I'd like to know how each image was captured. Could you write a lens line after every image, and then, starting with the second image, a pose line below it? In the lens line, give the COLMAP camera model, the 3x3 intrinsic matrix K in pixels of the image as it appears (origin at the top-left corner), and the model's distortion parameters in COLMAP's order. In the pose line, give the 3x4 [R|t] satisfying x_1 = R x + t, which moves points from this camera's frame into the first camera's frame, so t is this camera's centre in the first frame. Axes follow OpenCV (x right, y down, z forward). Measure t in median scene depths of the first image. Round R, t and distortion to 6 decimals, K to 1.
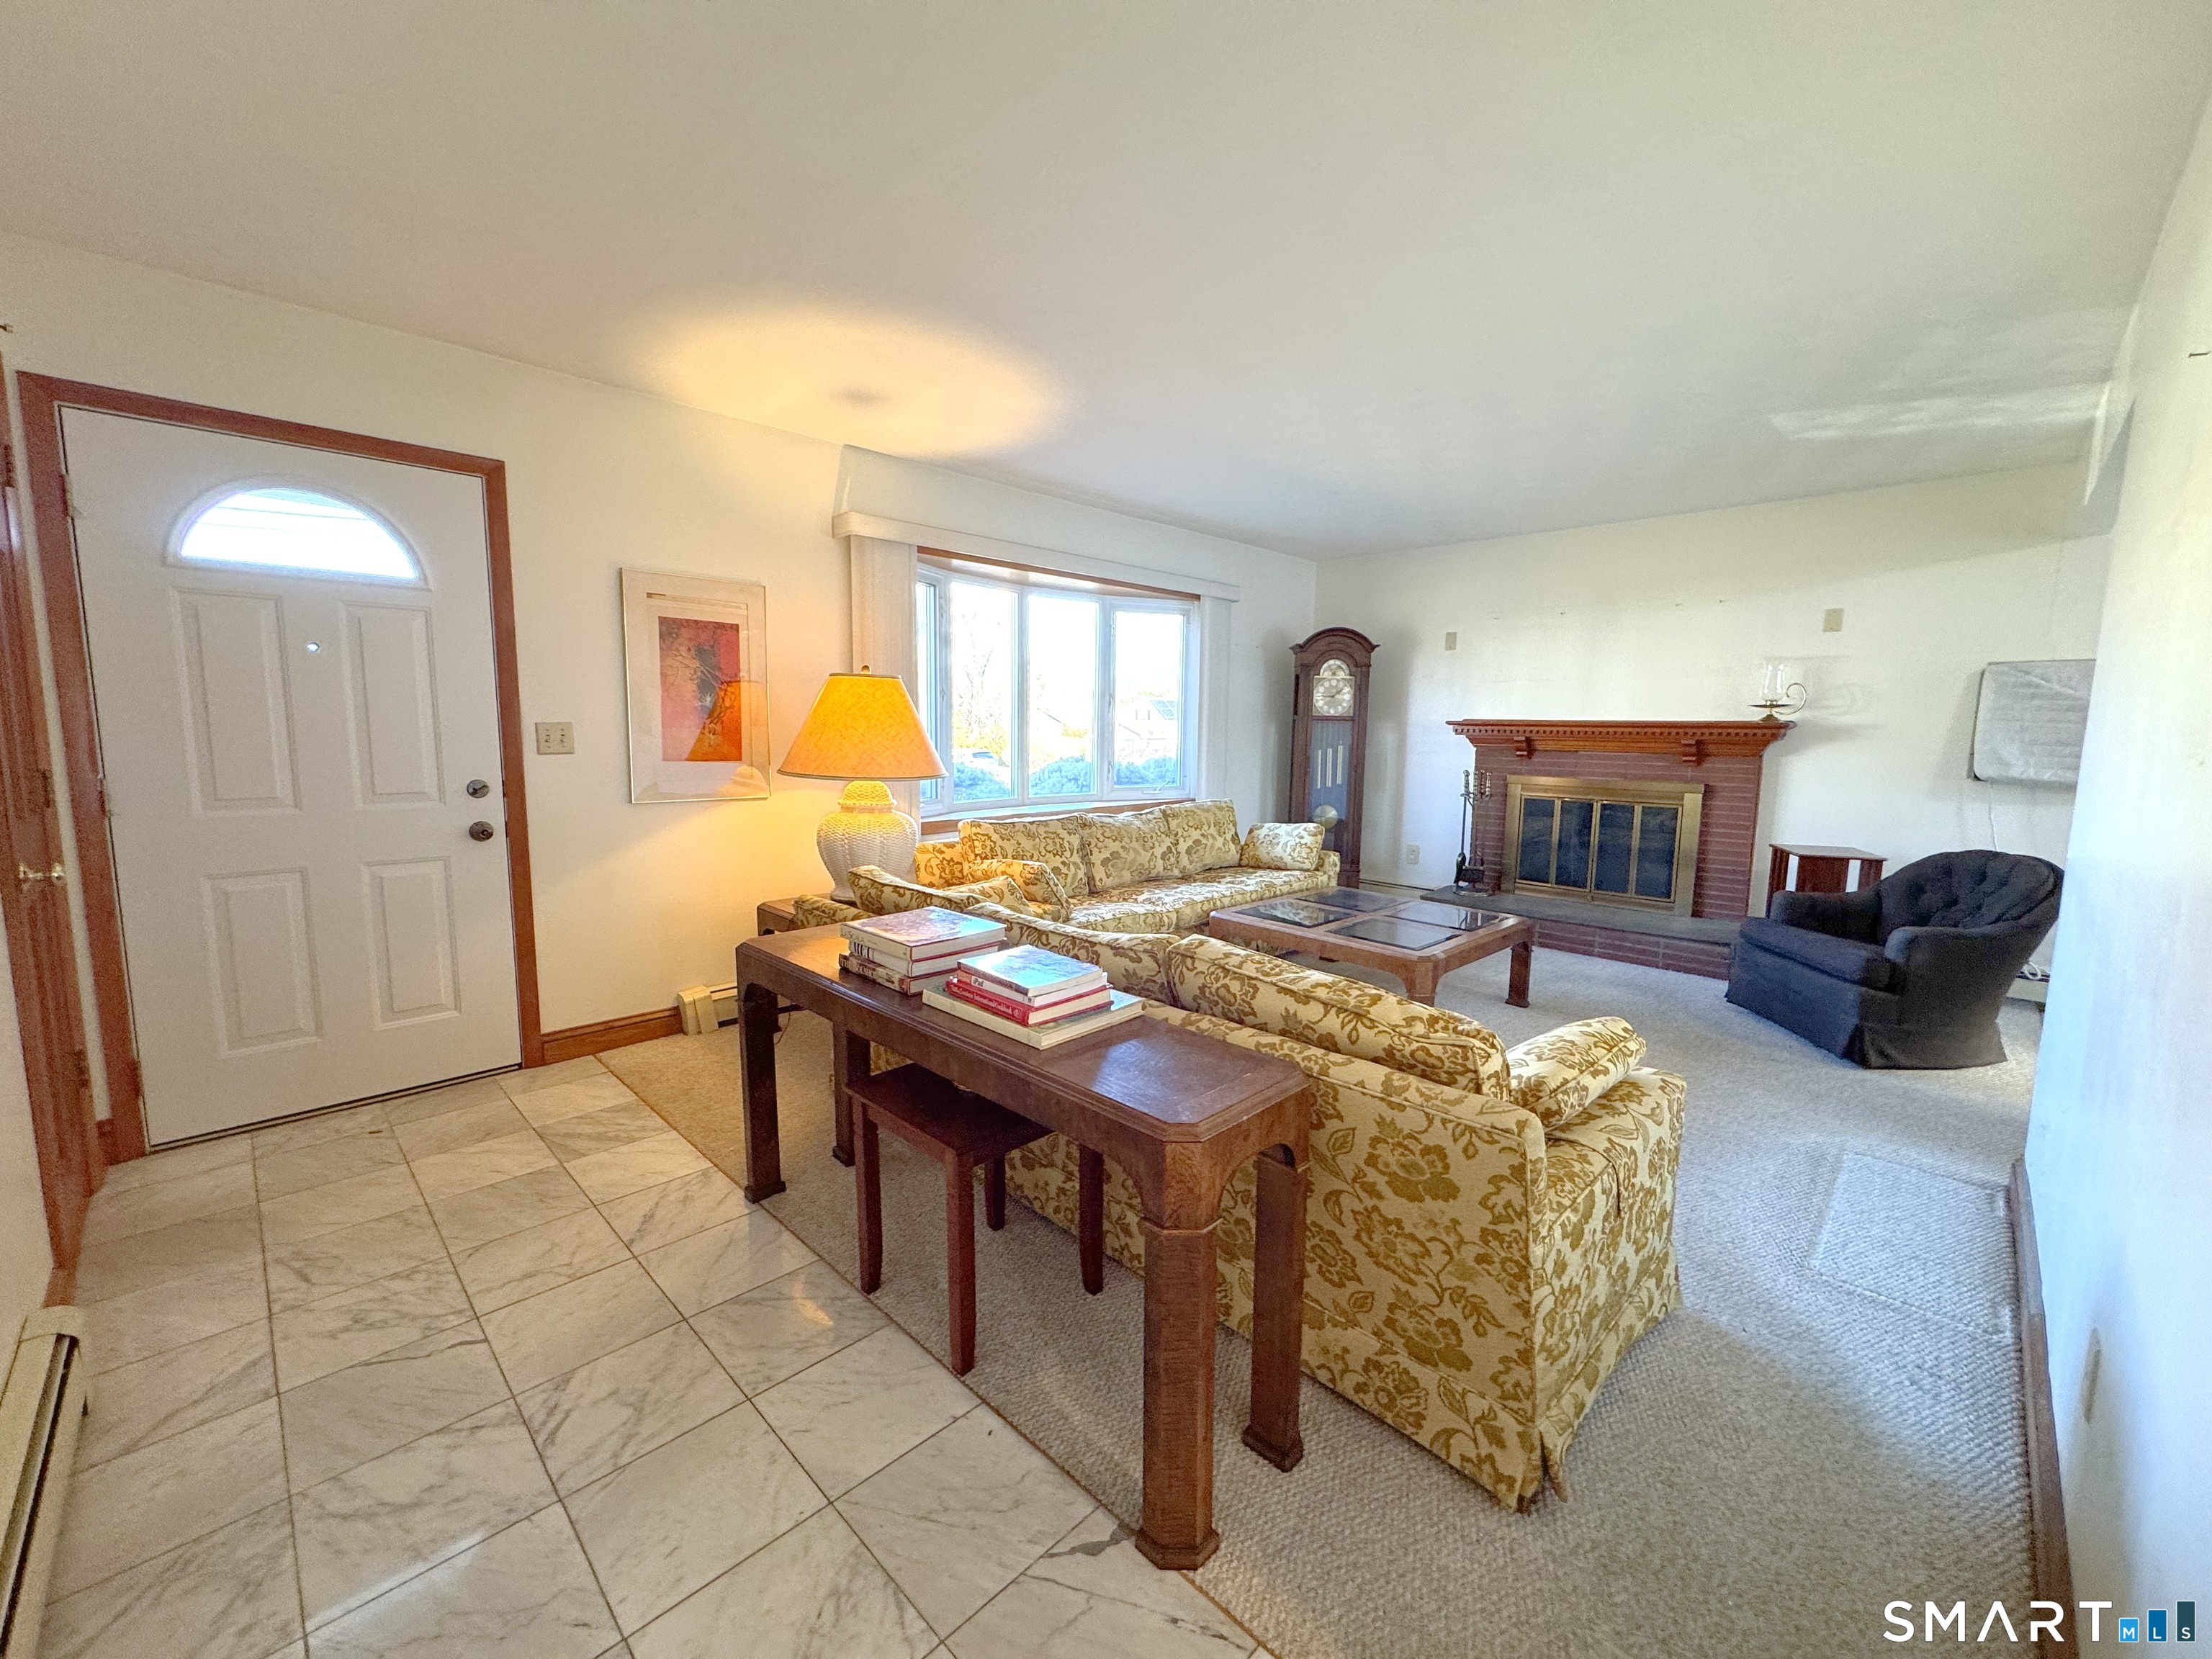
lens RADIAL K [[876.0, 0, 1106.0], [0, 876.0, 829.5], [0, 0, 1]] dist [0.000154, 0.000058]
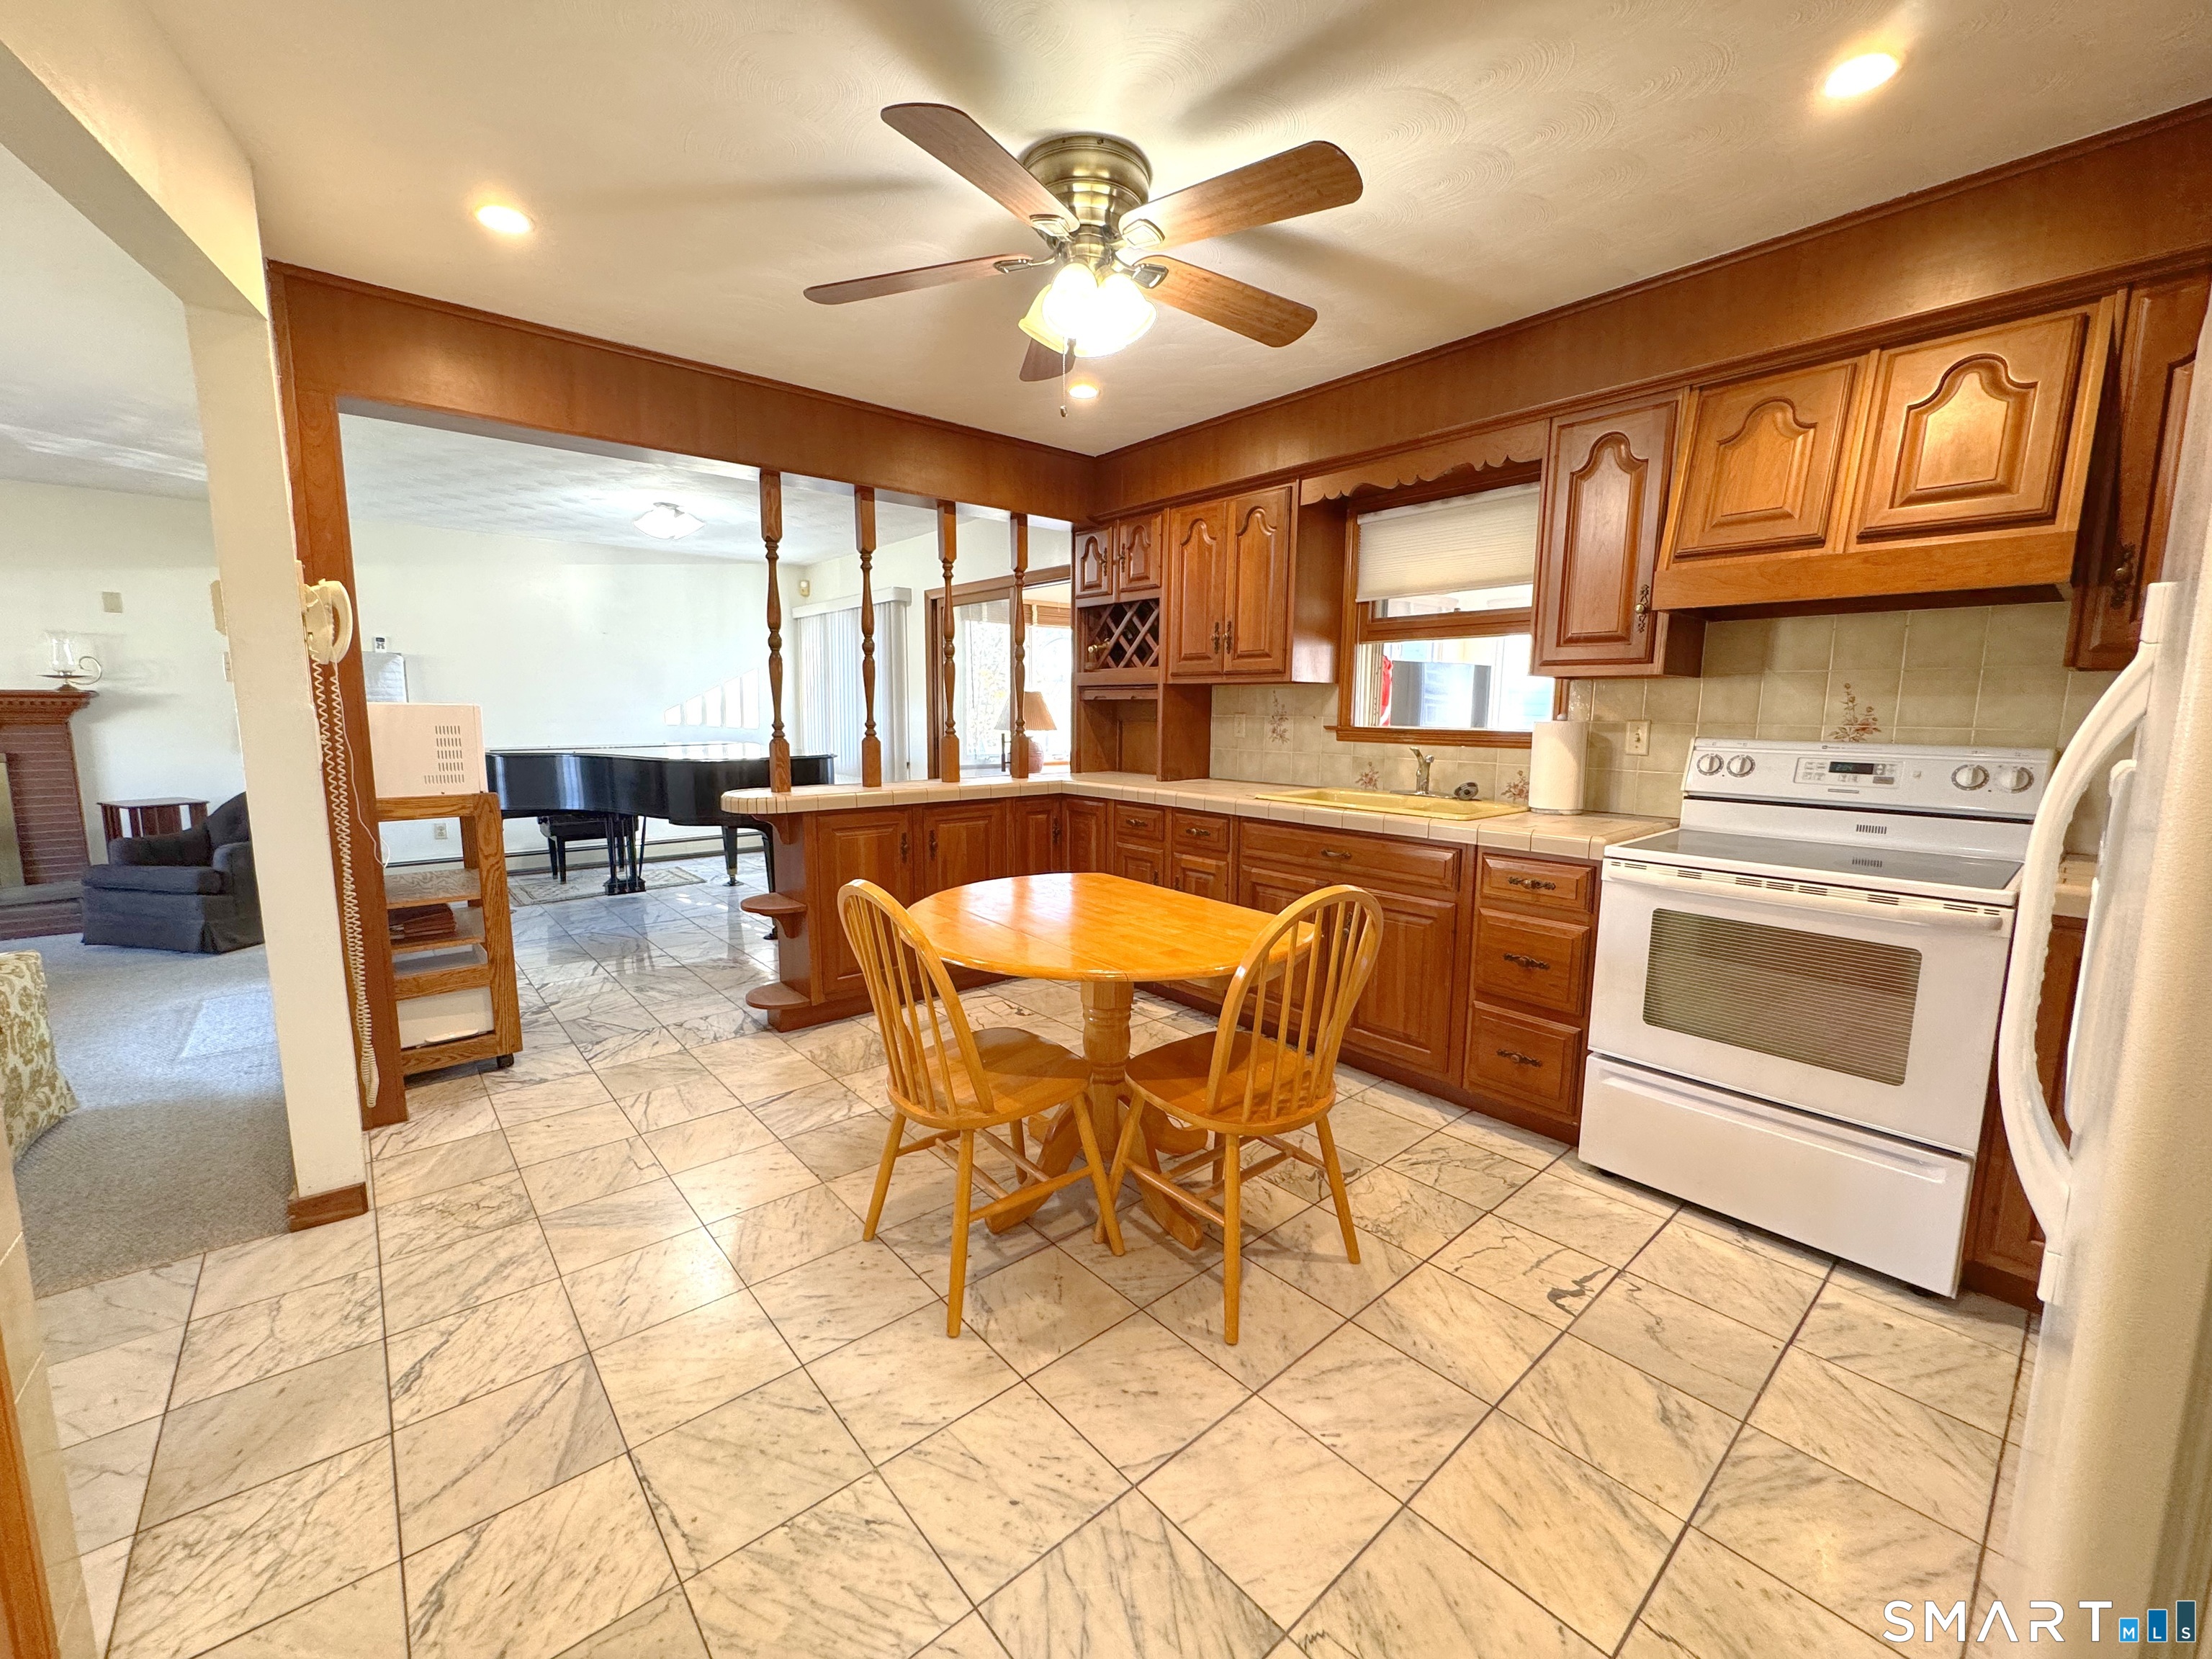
lens RADIAL K [[891.2, 0, 1100.9], [0, 891.2, 828.9], [0, 0, 1]] dist [-0.003173, -0.000194]
pose [[0.085886, -0.145199, 0.985668, -0.258195], [0.111375, 0.984522, 0.135325, 0.041650], [-0.990060, 0.098156, 0.100728, -0.388211]]
